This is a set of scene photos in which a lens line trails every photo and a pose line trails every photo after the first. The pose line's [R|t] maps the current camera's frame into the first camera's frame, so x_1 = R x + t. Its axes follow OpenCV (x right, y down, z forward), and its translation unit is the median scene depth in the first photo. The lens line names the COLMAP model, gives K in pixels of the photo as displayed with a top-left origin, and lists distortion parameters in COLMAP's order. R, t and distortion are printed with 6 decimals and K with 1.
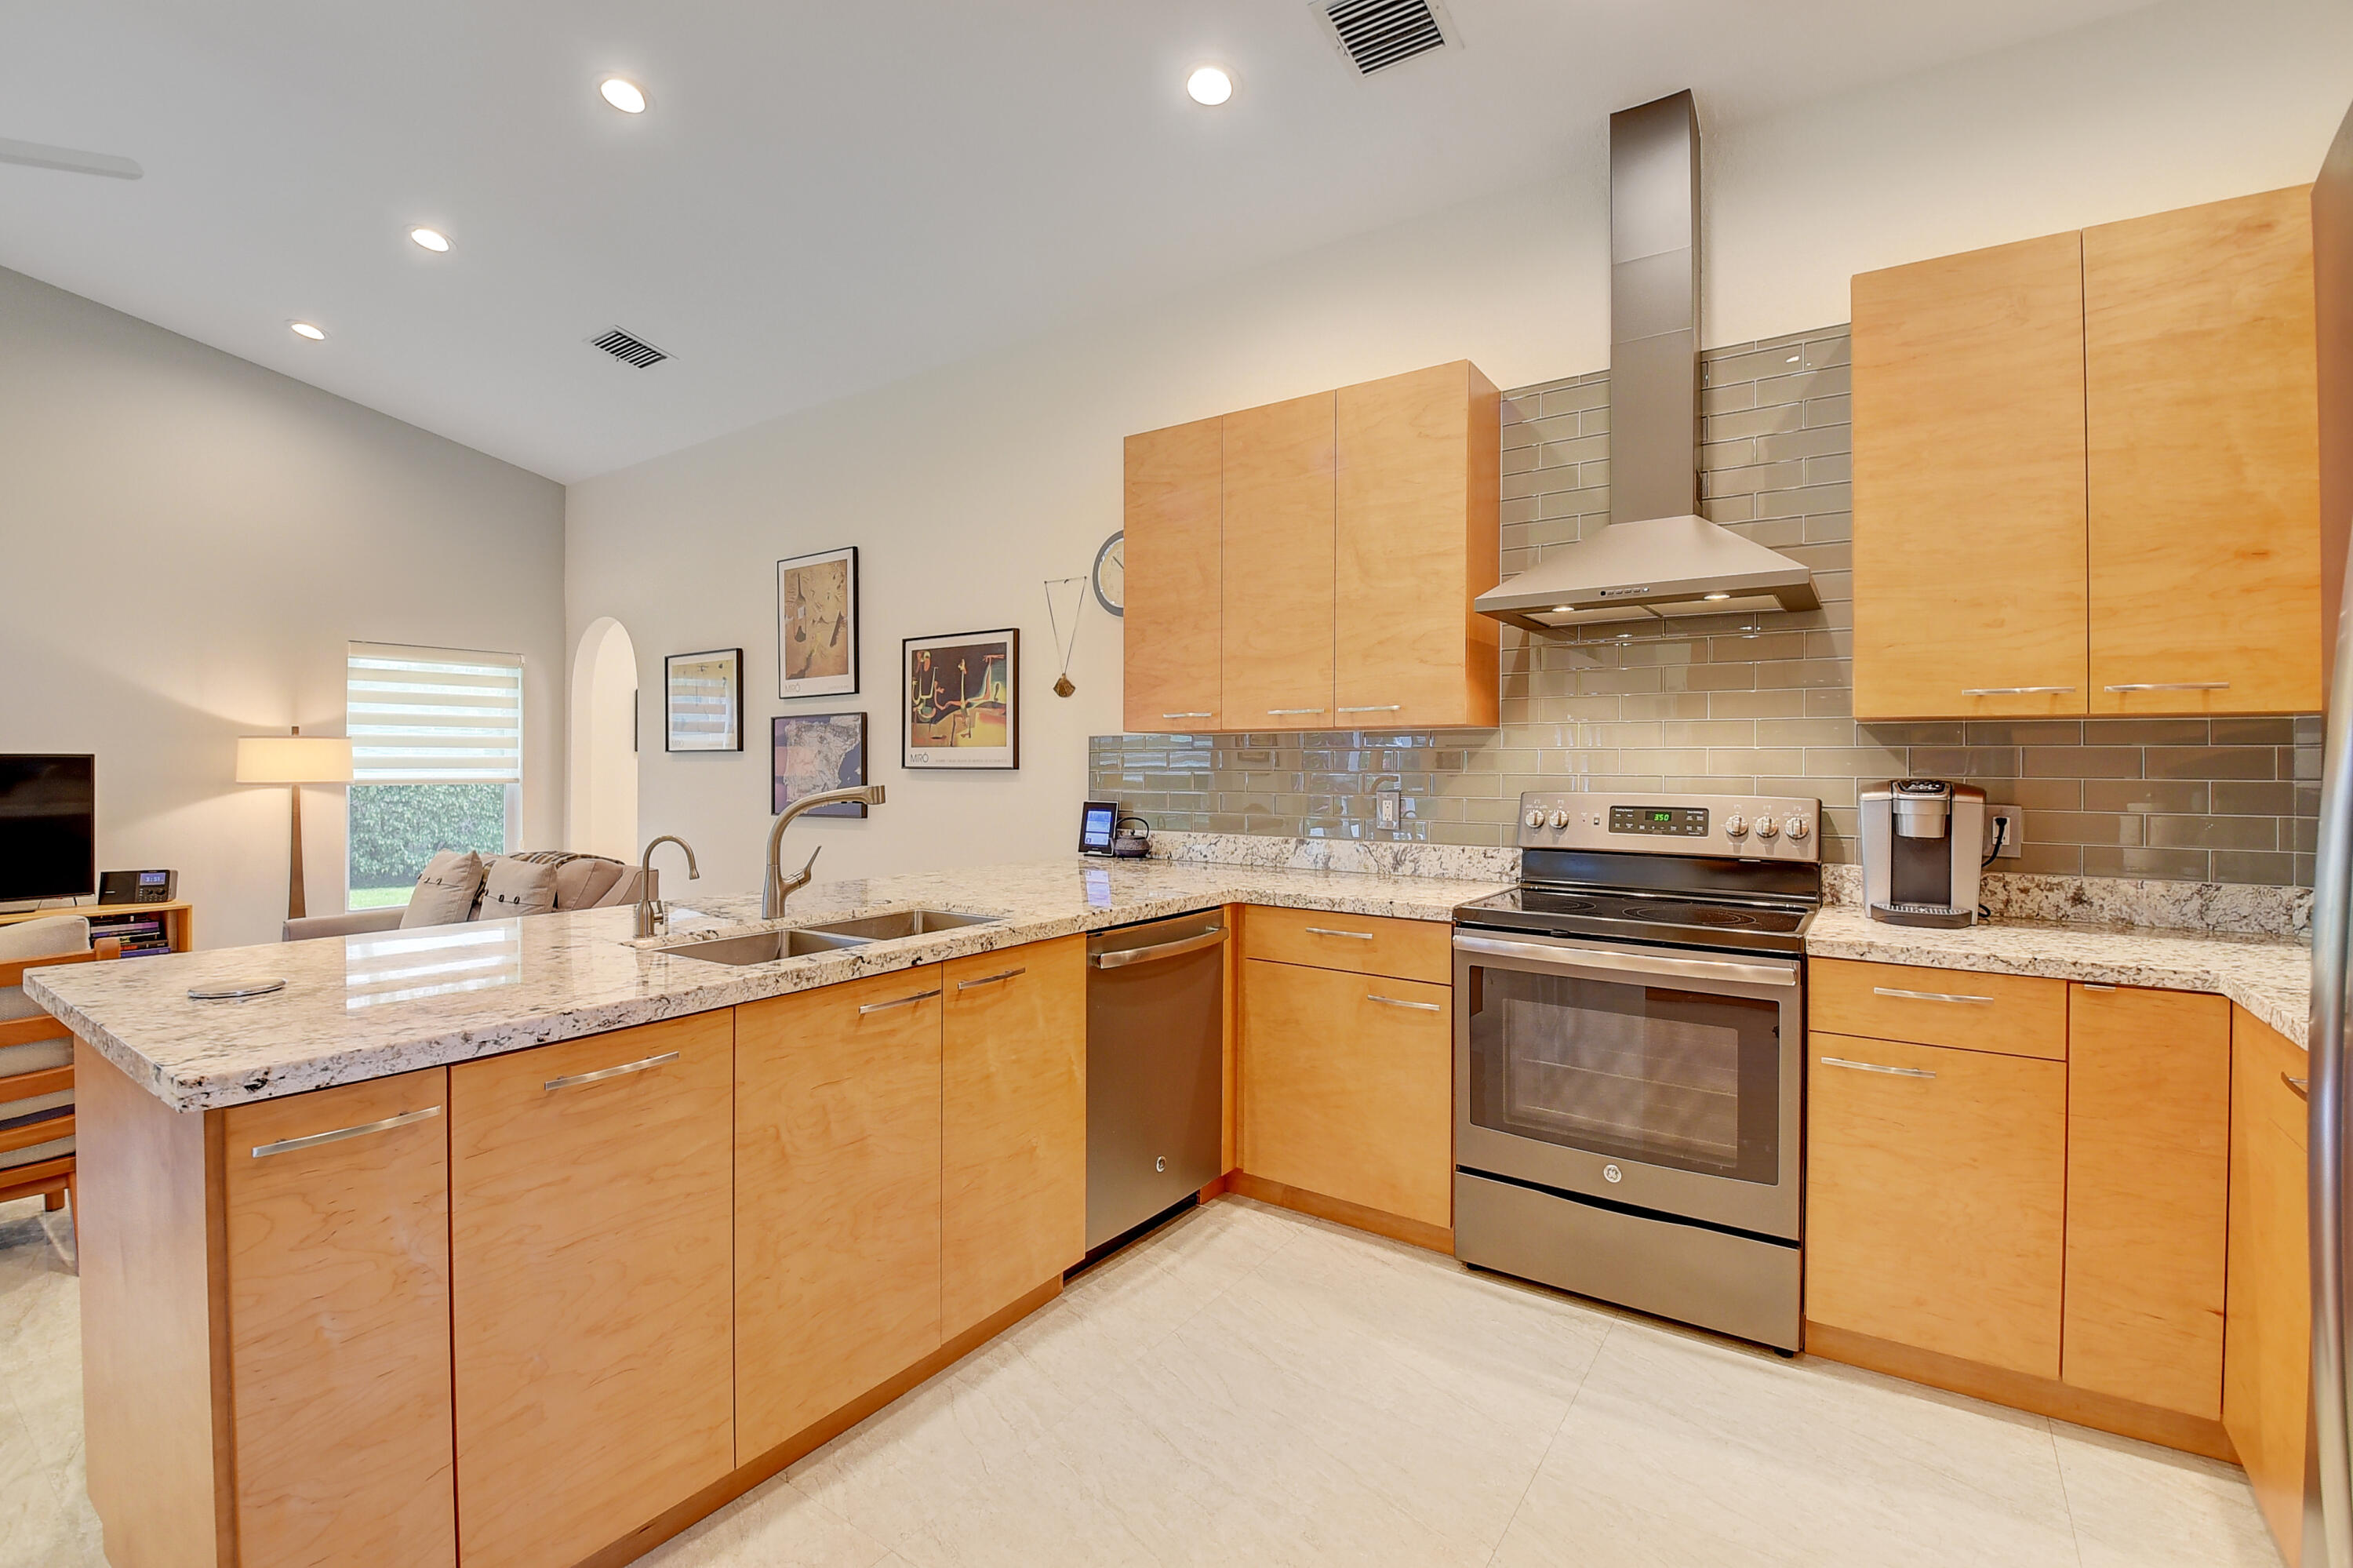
lens RADIAL K [[1033.4, 0, 1172.8], [0, 1033.4, 760.5], [0, 0, 1]] dist [-0.002324, -0.013266]
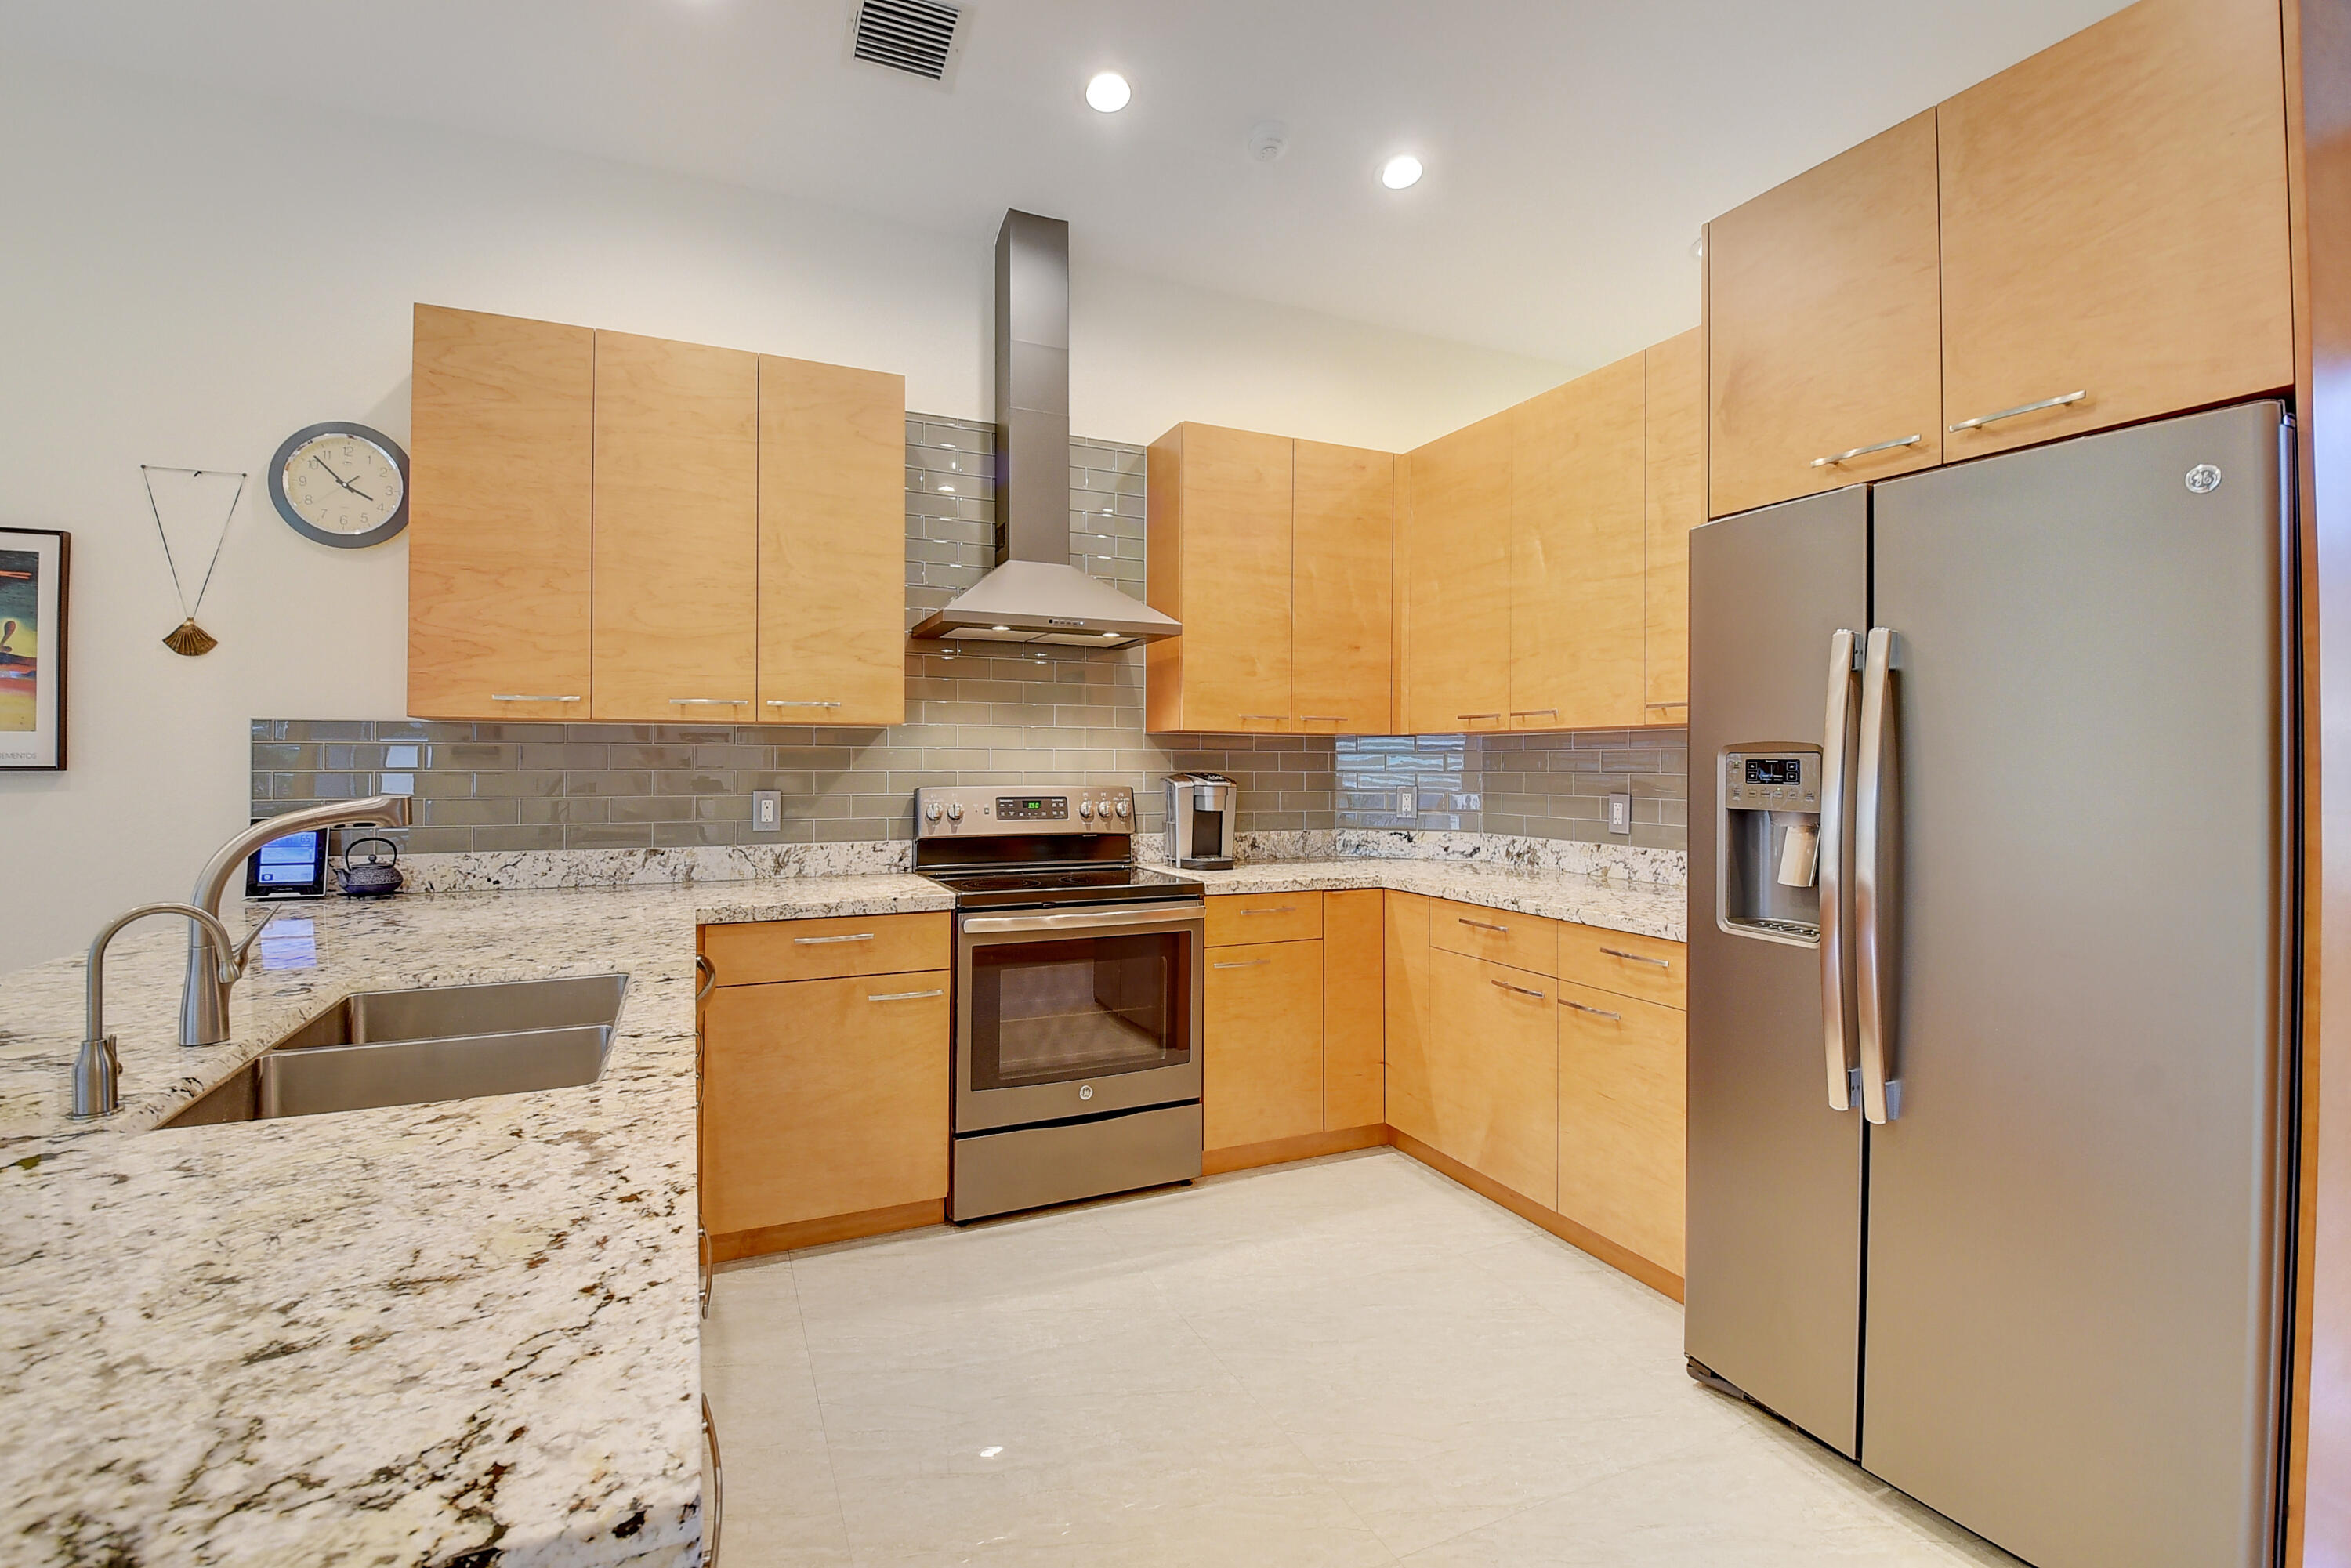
lens RADIAL K [[1032.5, 0, 1170.0], [0, 1032.5, 759.7], [0, 0, 1]] dist [-0.002324, -0.013266]
pose [[0.504904, 0.001119, 0.863175, -0.404743], [-0.003972, 0.999992, 0.001027, -0.000818], [-0.863167, -0.003947, 0.504904, 0.199347]]
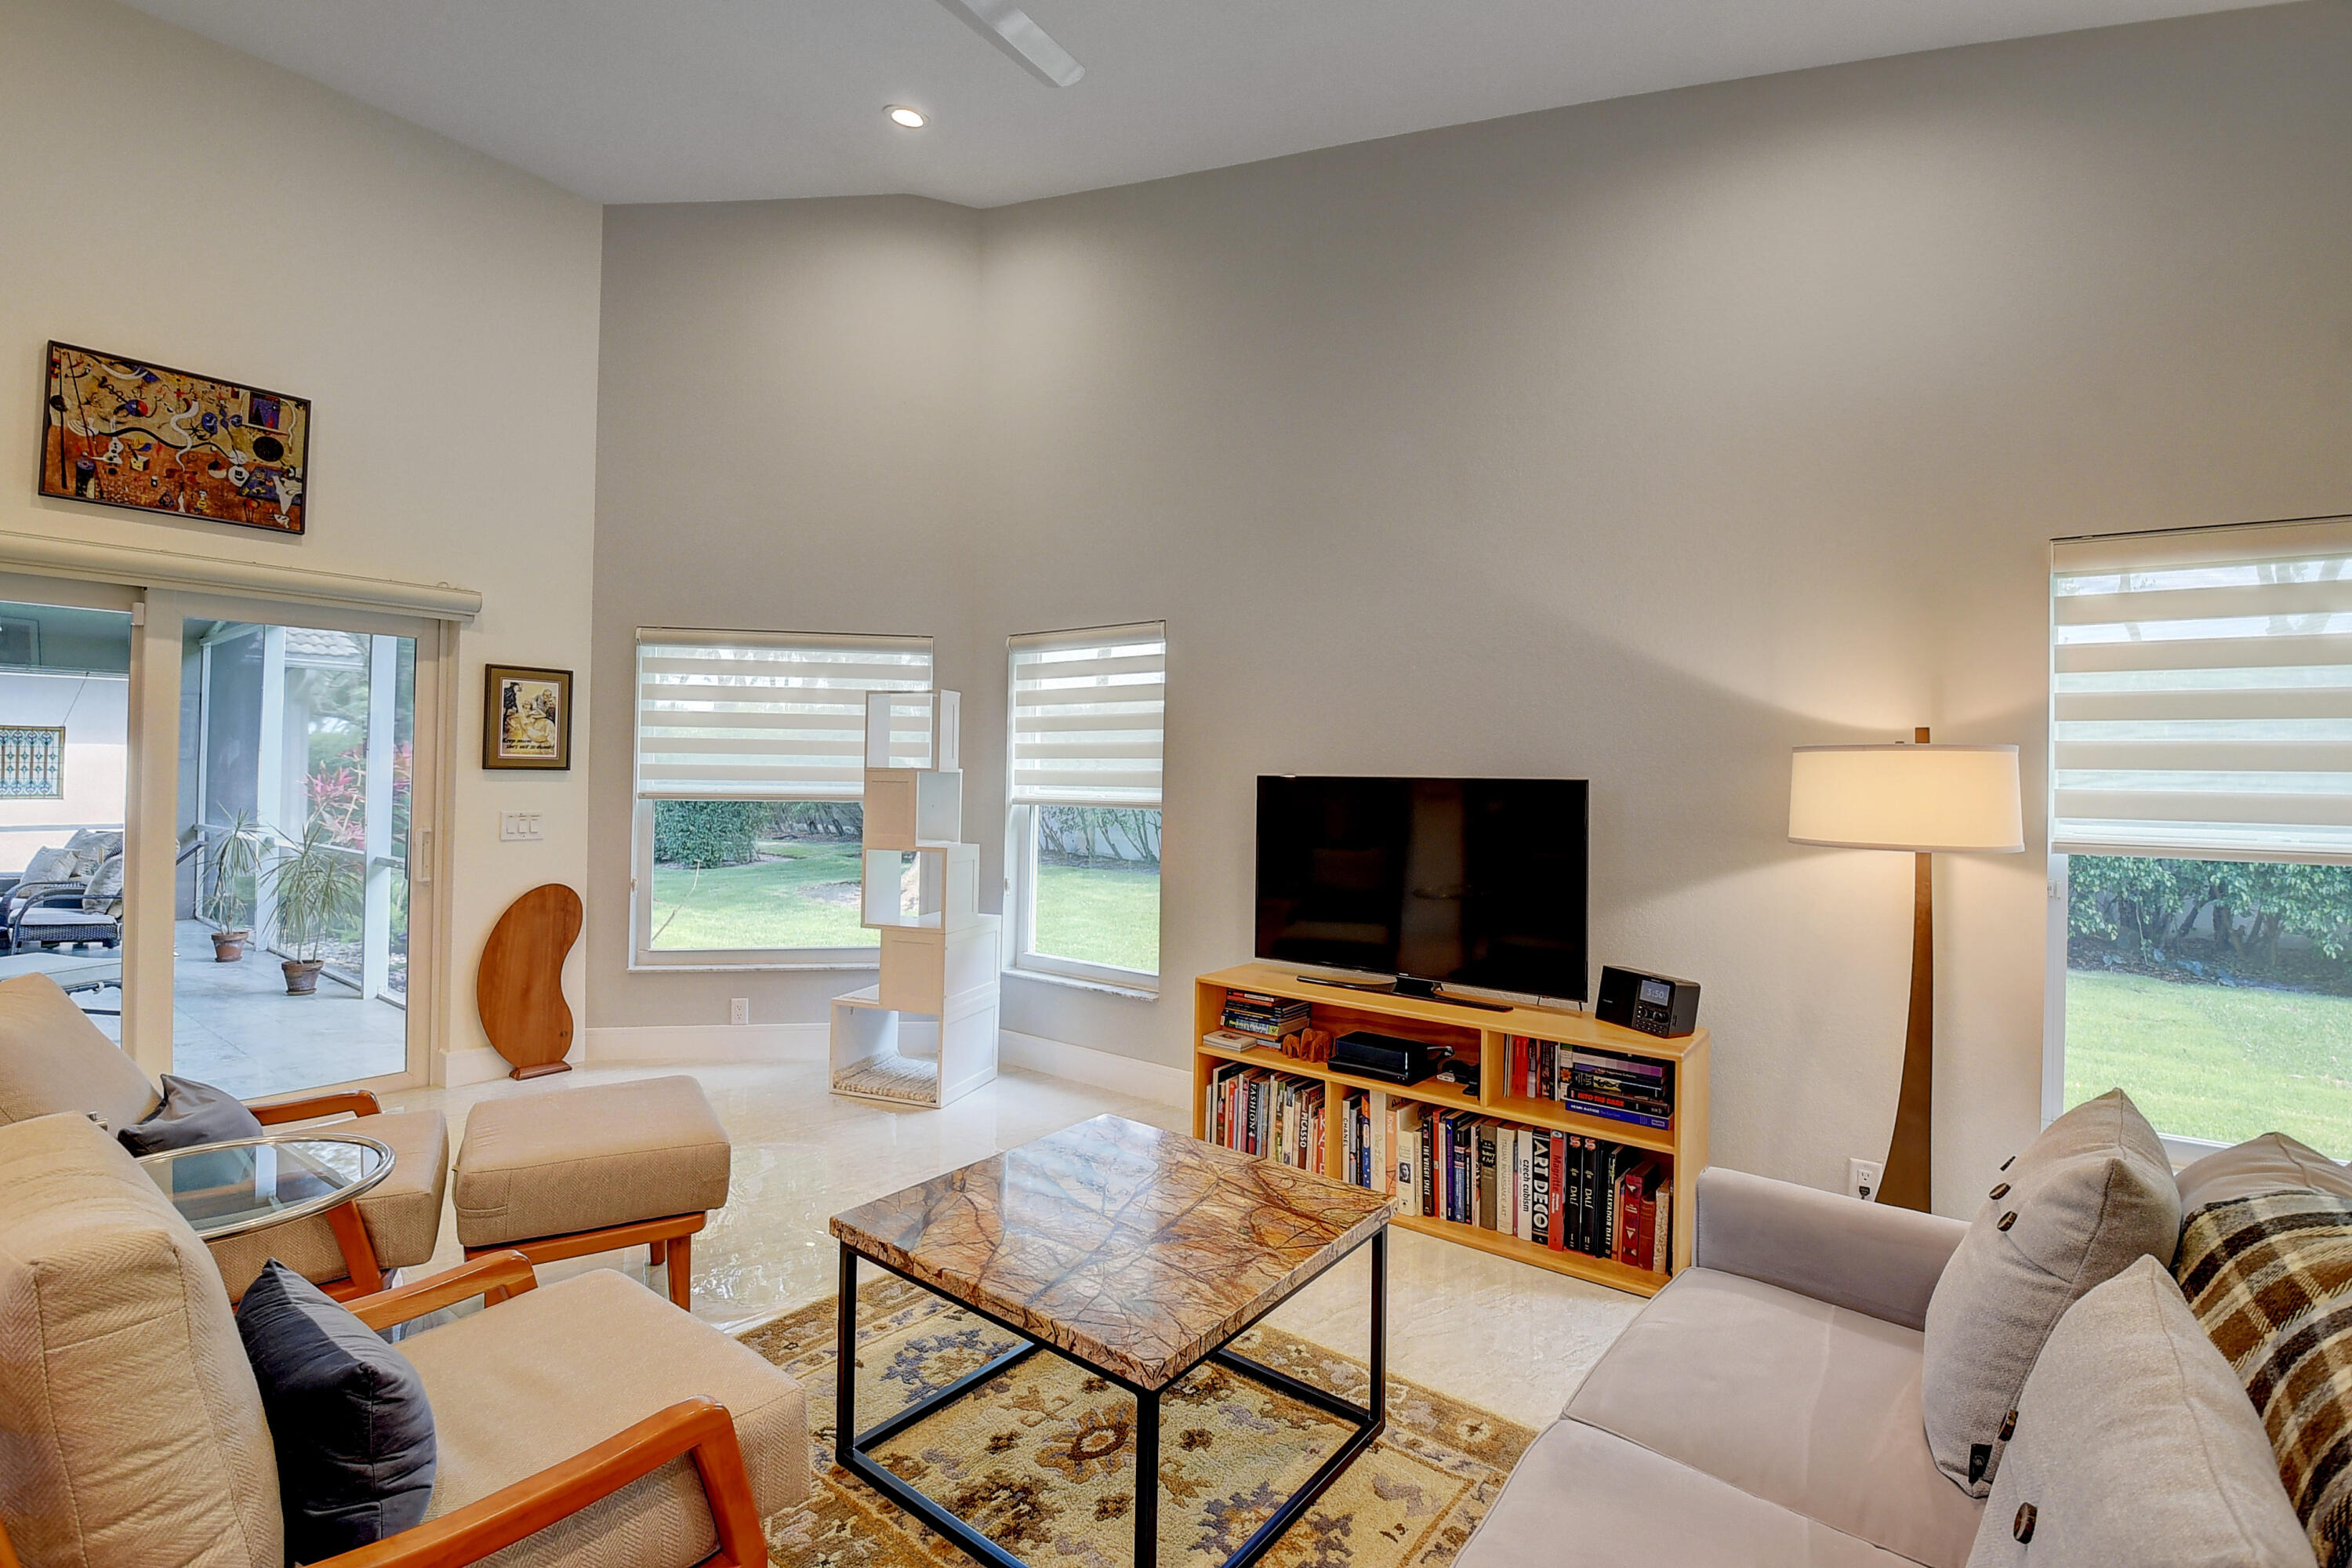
lens RADIAL K [[1033.0, 0, 1182.9], [0, 1033.0, 756.1], [0, 0, 1]] dist [-0.002324, -0.013266]
pose [[-0.029810, -0.012892, -0.999472, -0.535535], [-0.009529, 0.999875, -0.012613, -0.016218], [0.999510, 0.009148, -0.029929, 1.001444]]
